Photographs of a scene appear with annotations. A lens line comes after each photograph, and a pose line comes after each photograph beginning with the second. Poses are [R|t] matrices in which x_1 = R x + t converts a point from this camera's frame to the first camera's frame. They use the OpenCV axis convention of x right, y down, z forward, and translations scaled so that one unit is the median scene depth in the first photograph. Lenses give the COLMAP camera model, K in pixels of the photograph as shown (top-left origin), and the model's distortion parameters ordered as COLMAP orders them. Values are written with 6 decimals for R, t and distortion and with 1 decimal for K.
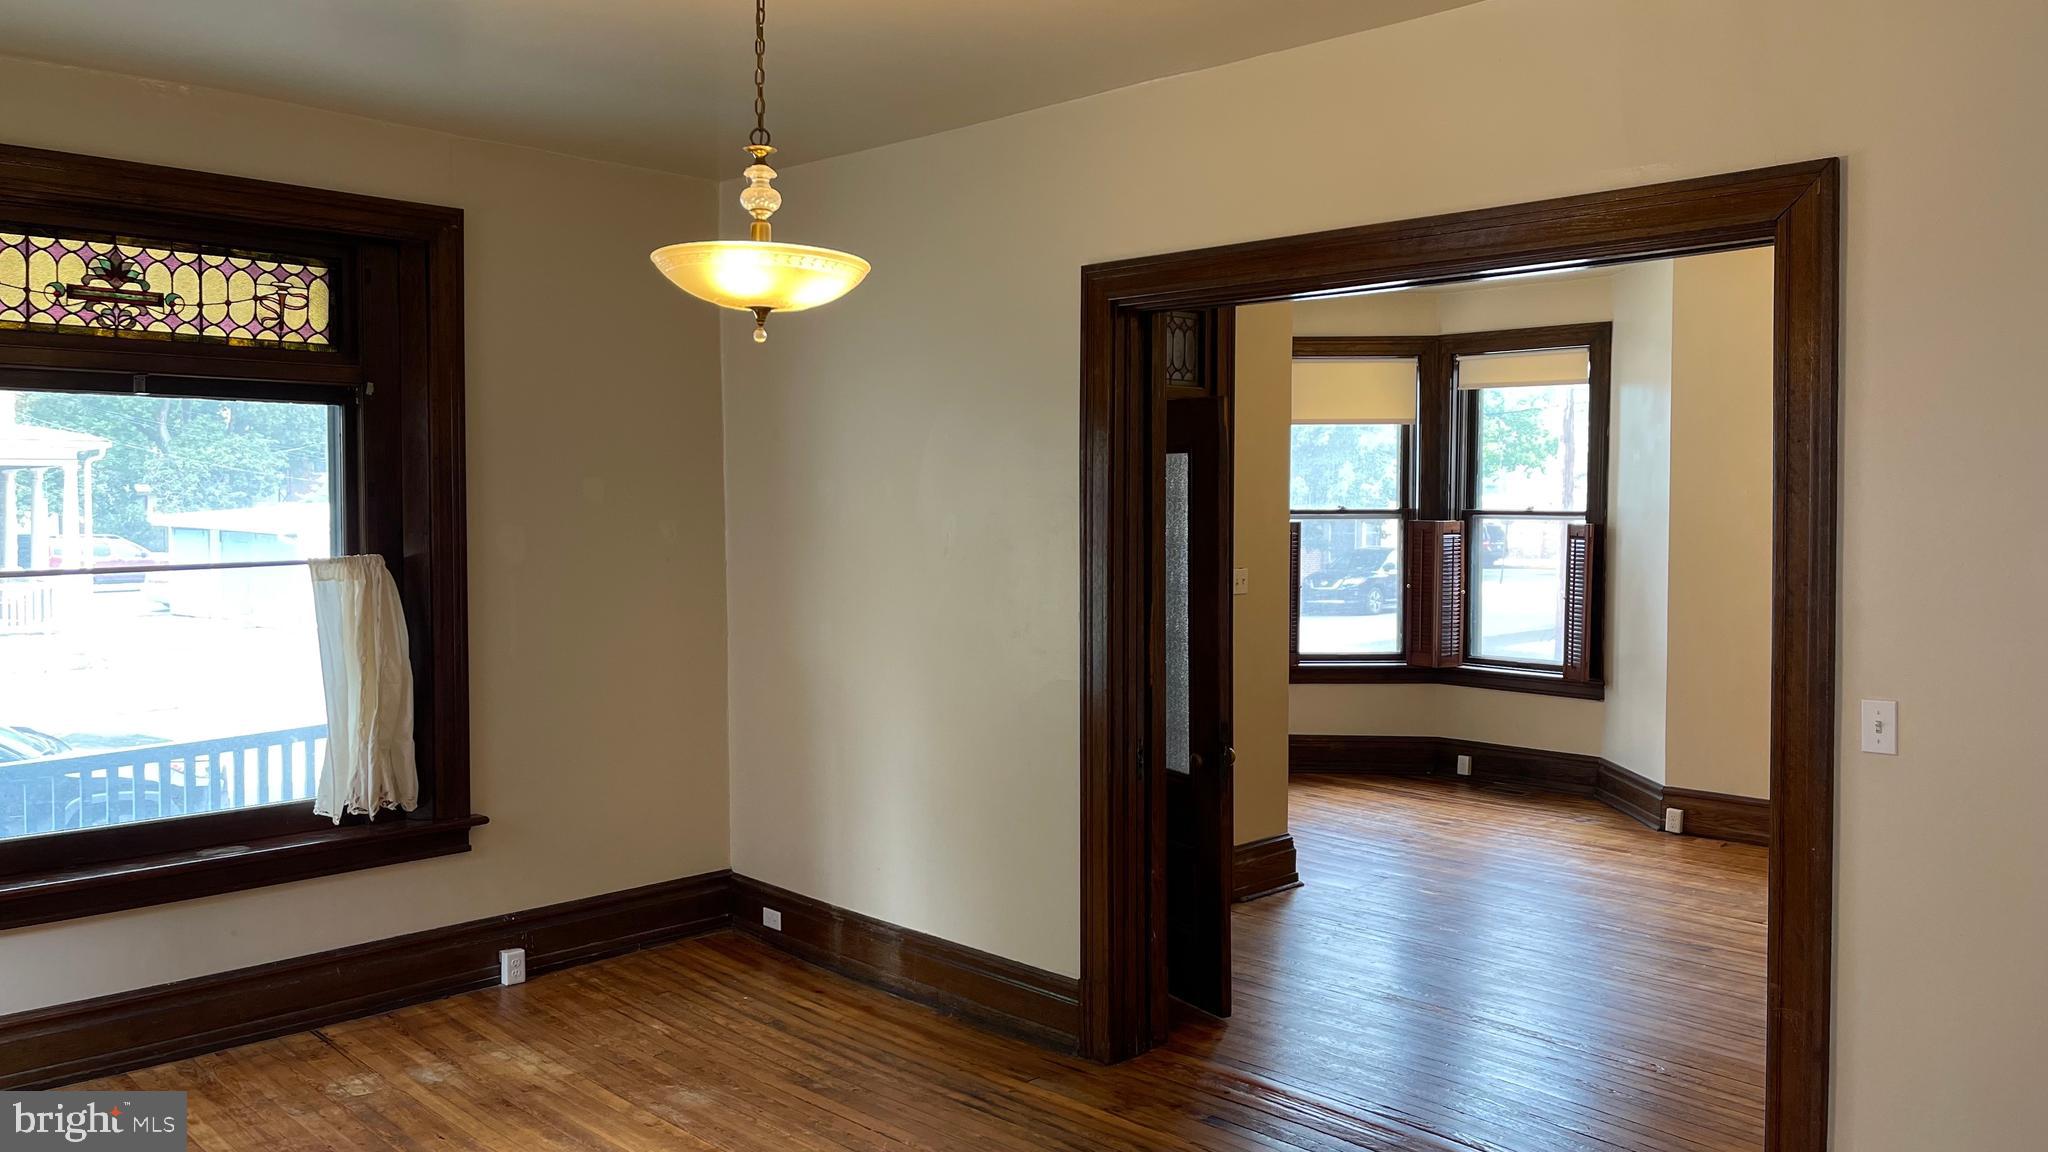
lens RADIAL K [[1550.9, 0, 1020.9], [0, 1550.9, 575.4], [0, 0, 1]] dist [0.066105, -0.071987]
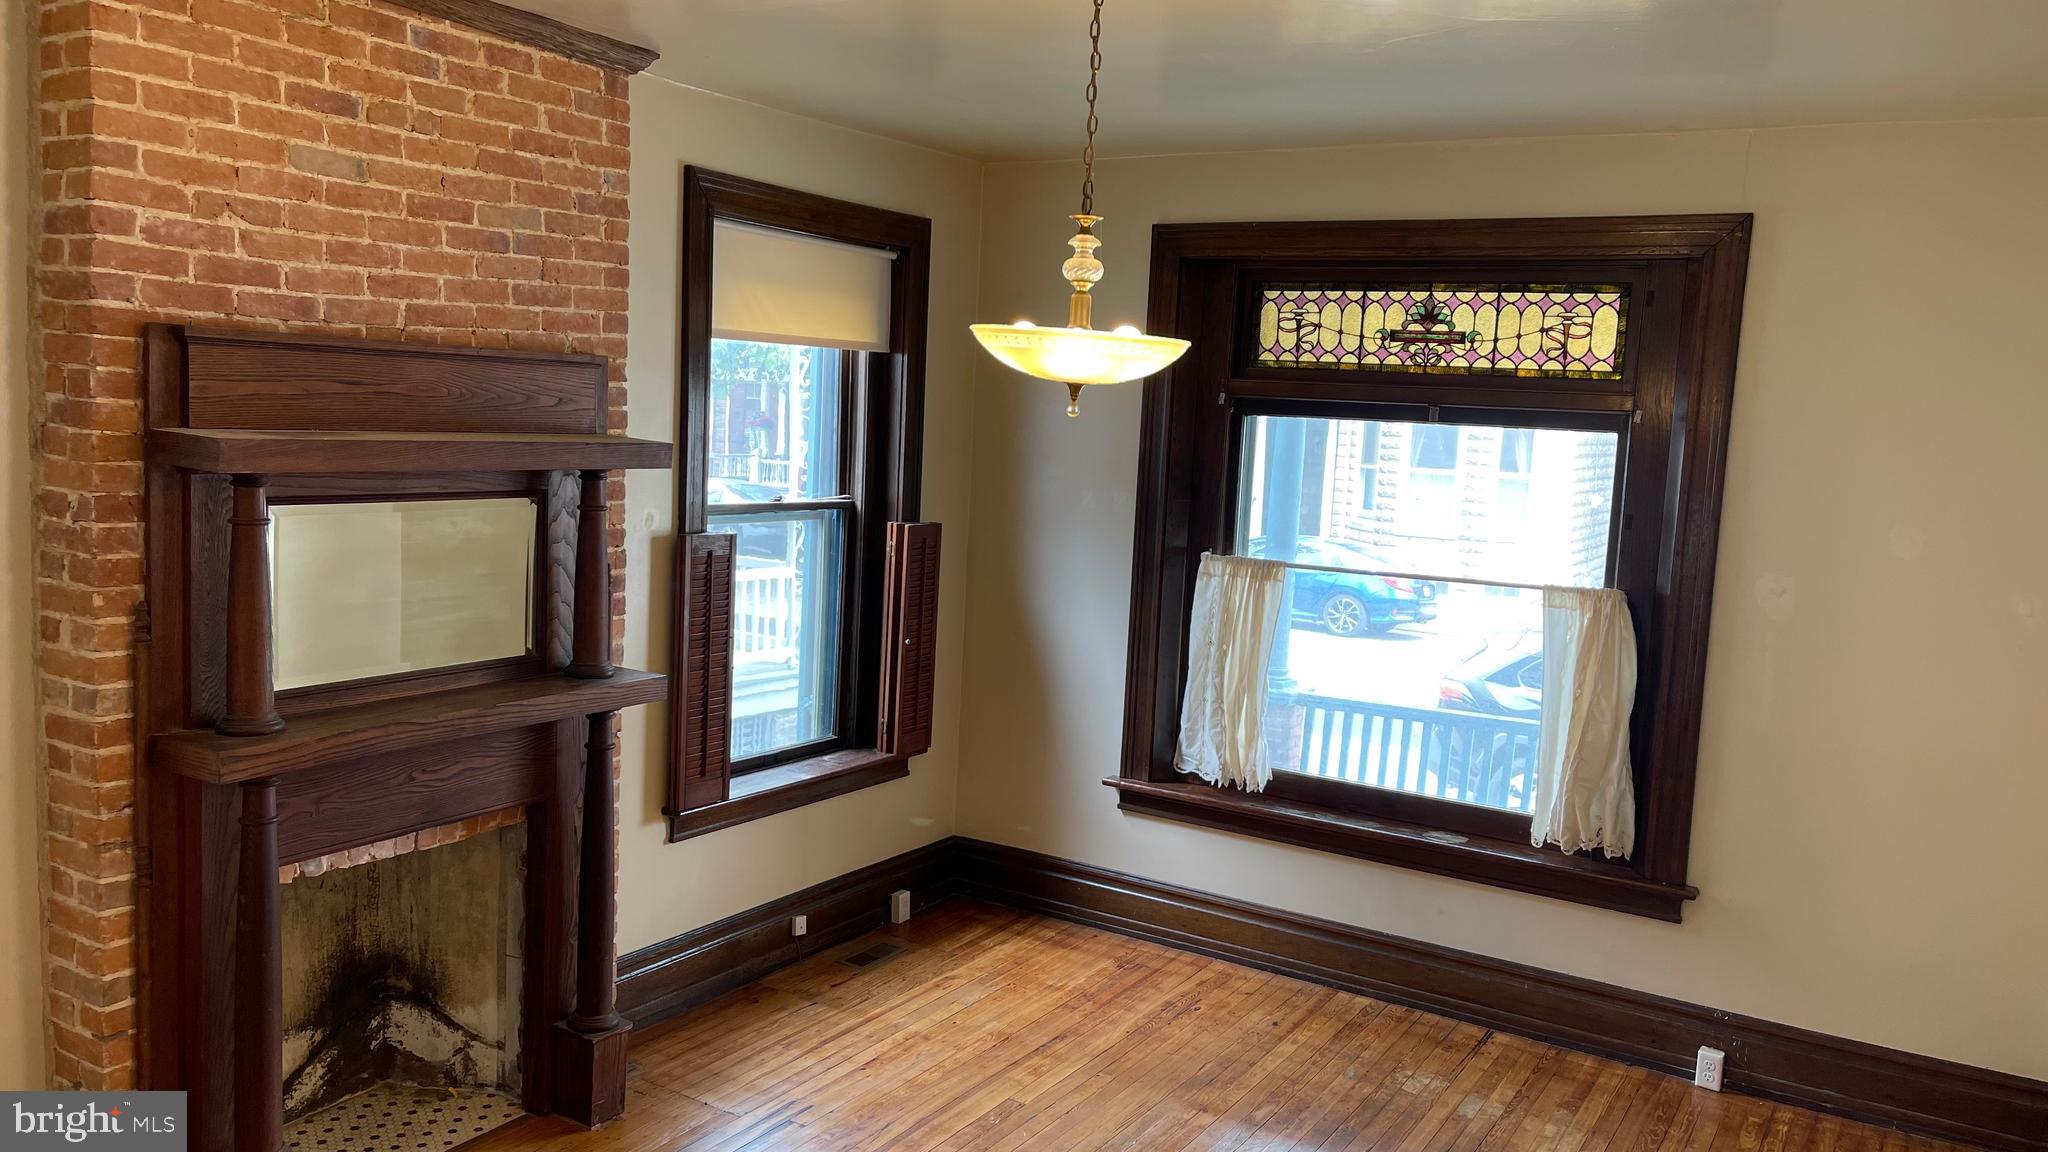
lens RADIAL K [[1550.9, 0, 1021.0], [0, 1550.9, 589.3], [0, 0, 1]] dist [0.066105, -0.071987]
pose [[0.234121, 0.127529, -0.963807, 0.465795], [-0.098629, 0.989360, 0.106952, -0.086258], [0.967192, 0.070019, 0.244208, 0.440031]]
